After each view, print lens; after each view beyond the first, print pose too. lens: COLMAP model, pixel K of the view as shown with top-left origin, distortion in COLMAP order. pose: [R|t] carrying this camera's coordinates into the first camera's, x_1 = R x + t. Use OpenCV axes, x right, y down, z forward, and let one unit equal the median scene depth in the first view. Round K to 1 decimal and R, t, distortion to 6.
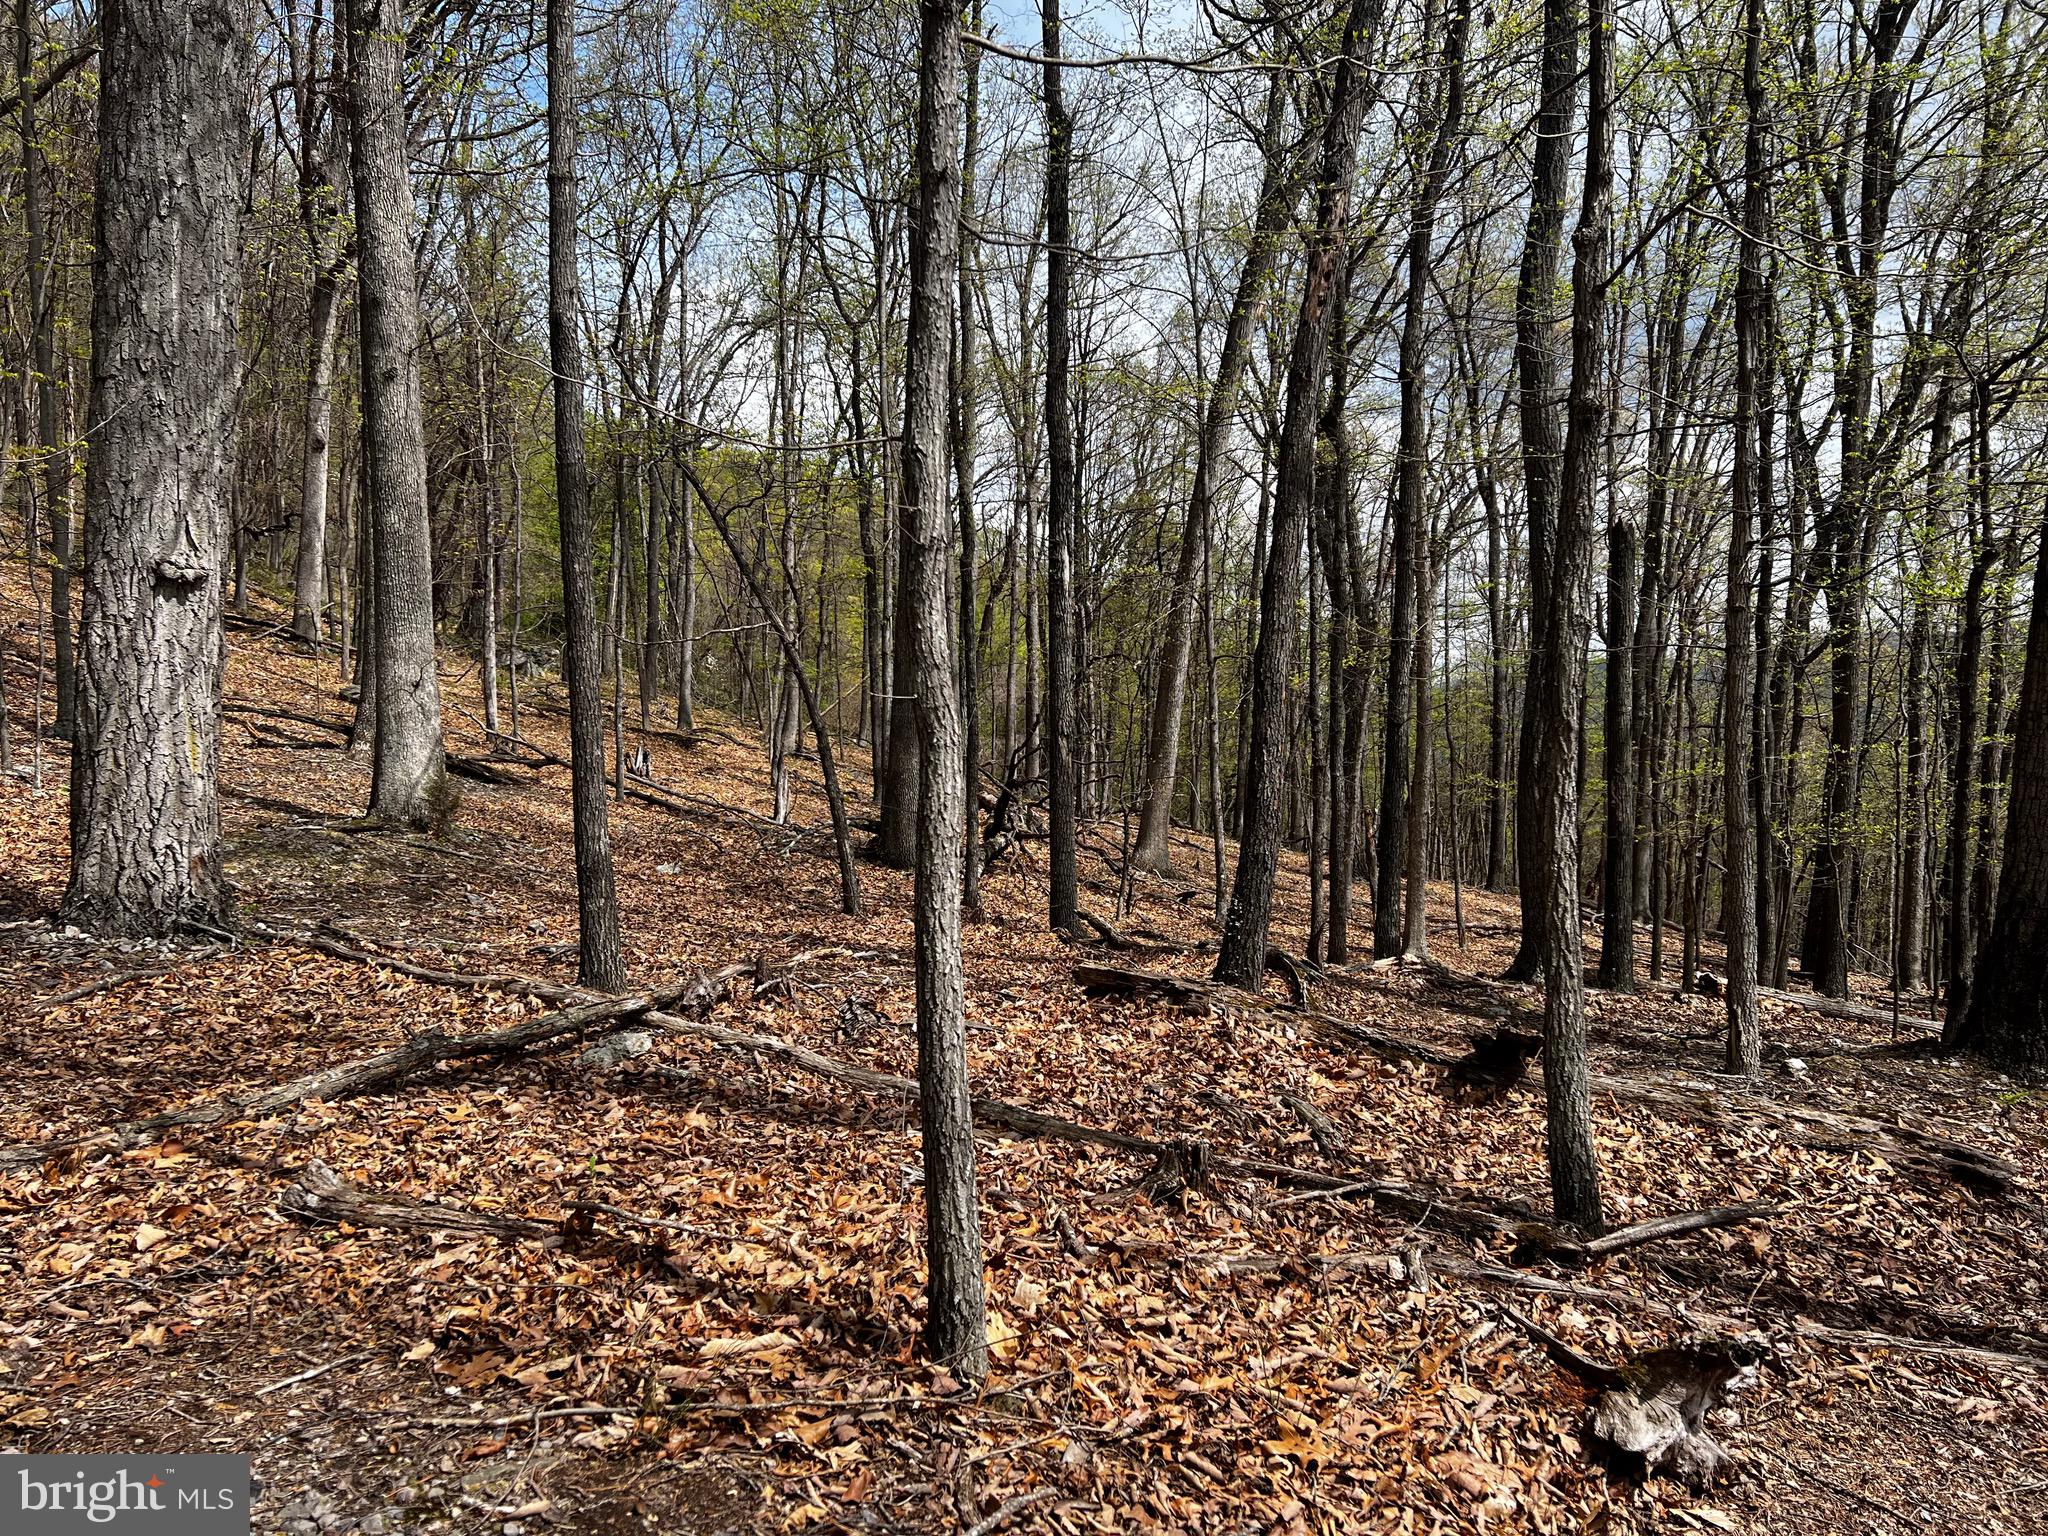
lens RADIAL K [[1556.3, 0, 1020.9], [0, 1556.3, 766.4], [0, 0, 1]] dist [0.061521, -0.051059]
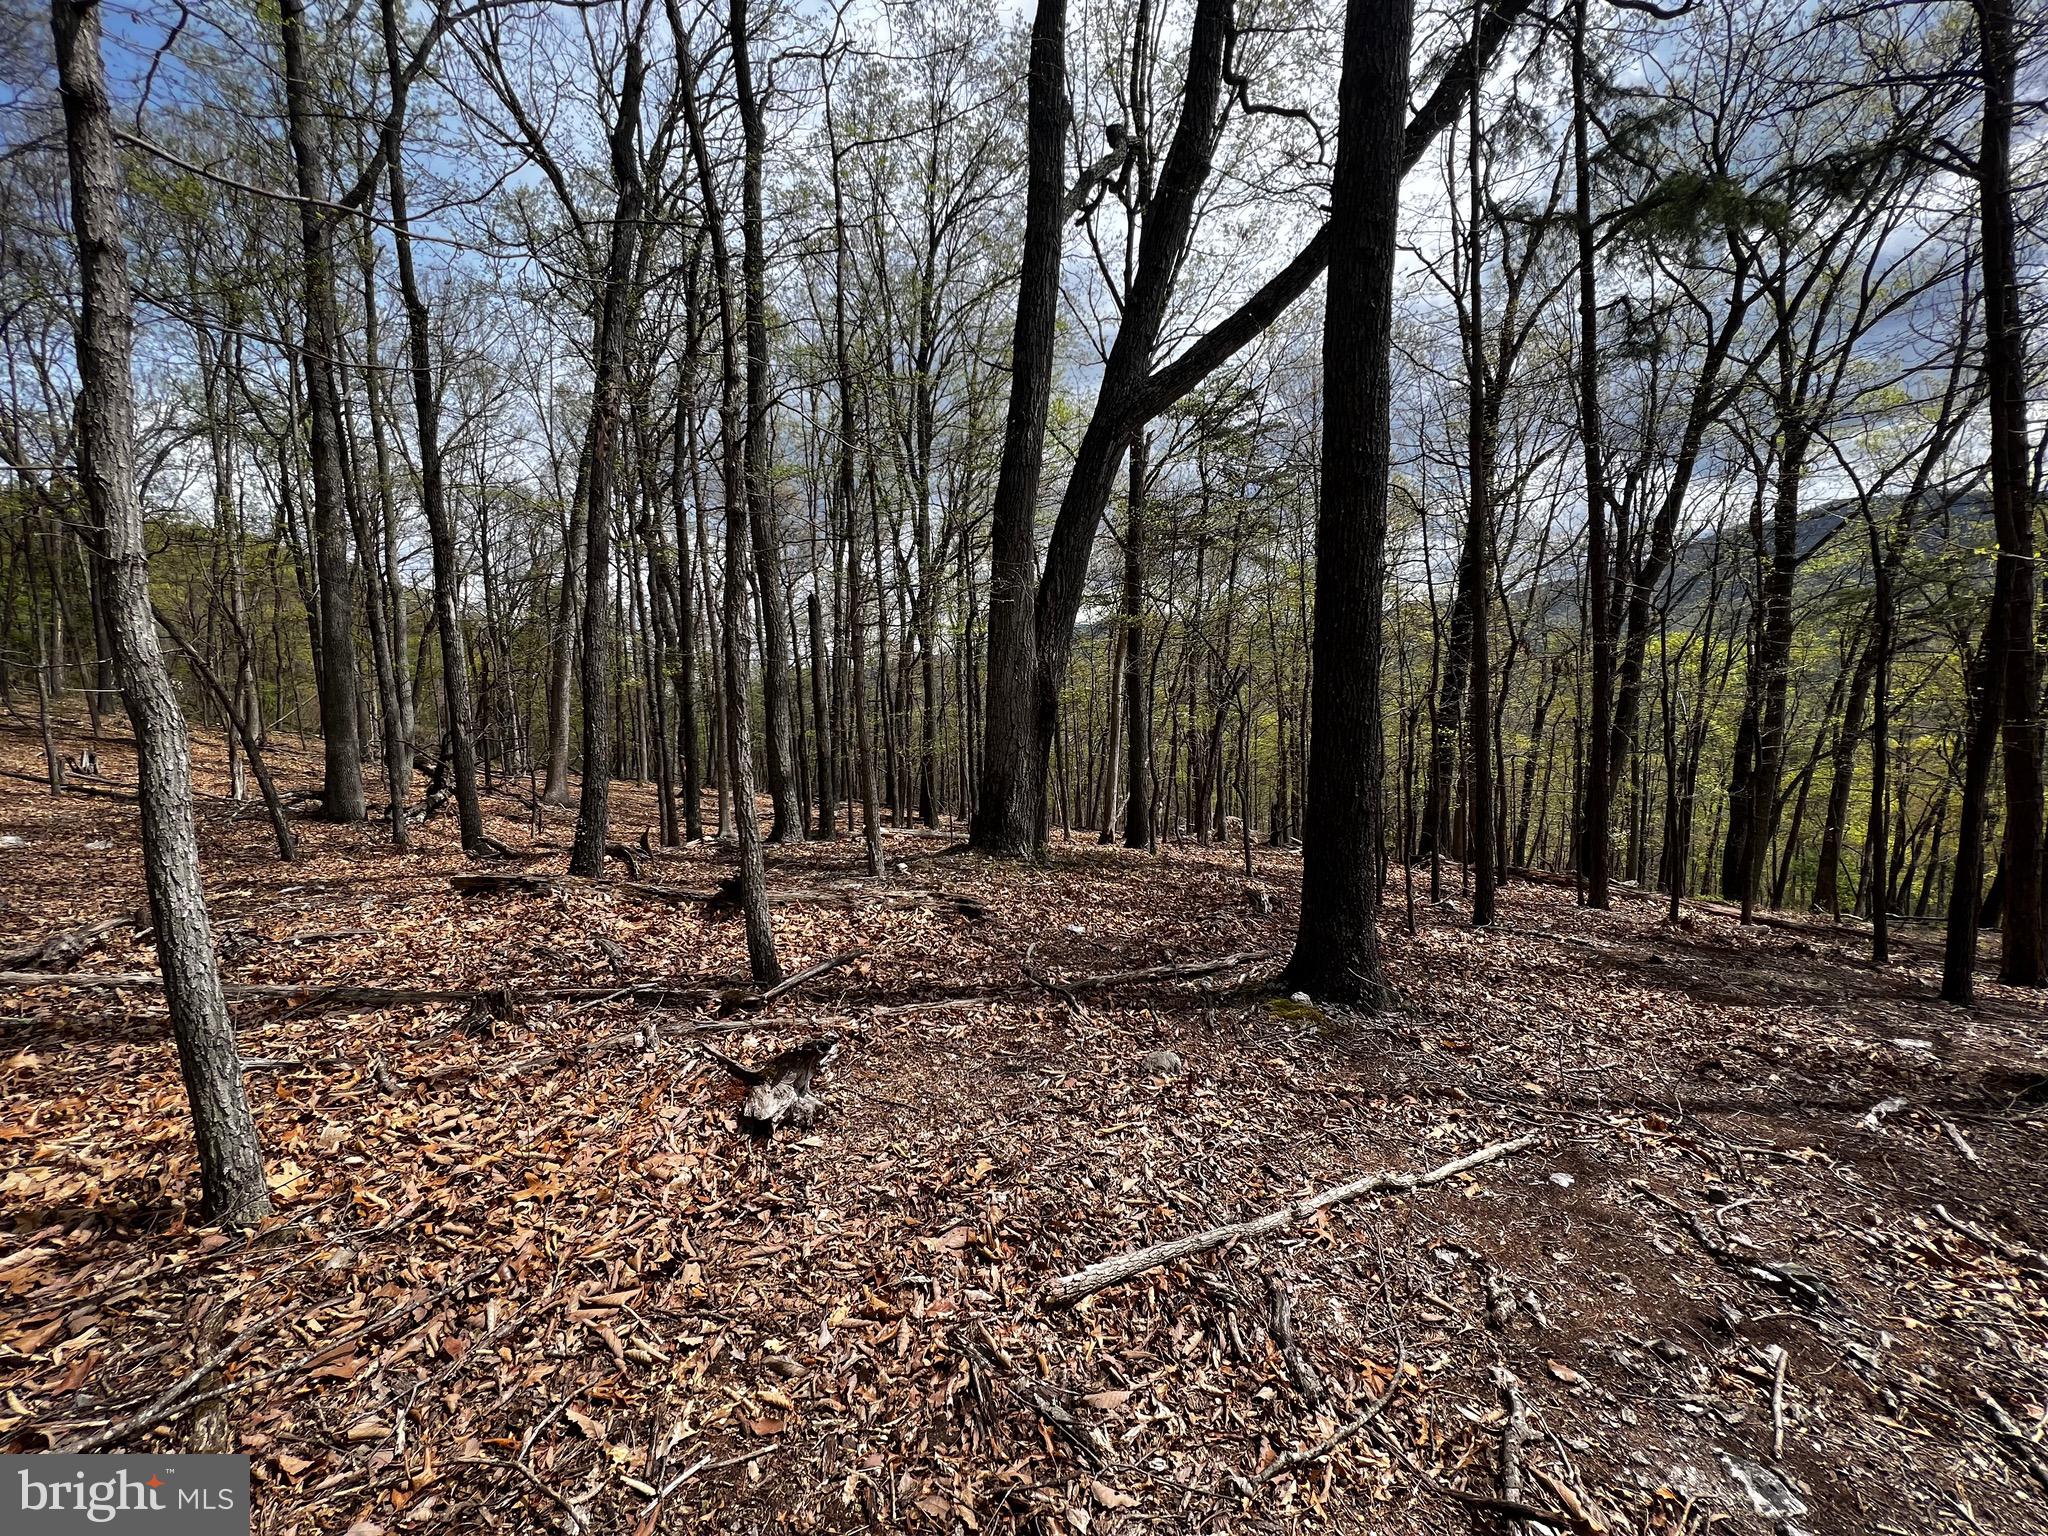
lens RADIAL K [[824.1, 0, 1024.8], [0, 824.1, 754.4], [0, 0, 1]] dist [0.002064, 0.000143]
pose [[0.836182, -0.076866, 0.543039, 0.125412], [0.059744, 0.997004, 0.049129, 0.010526], [-0.545188, -0.008637, 0.838269, 0.077863]]
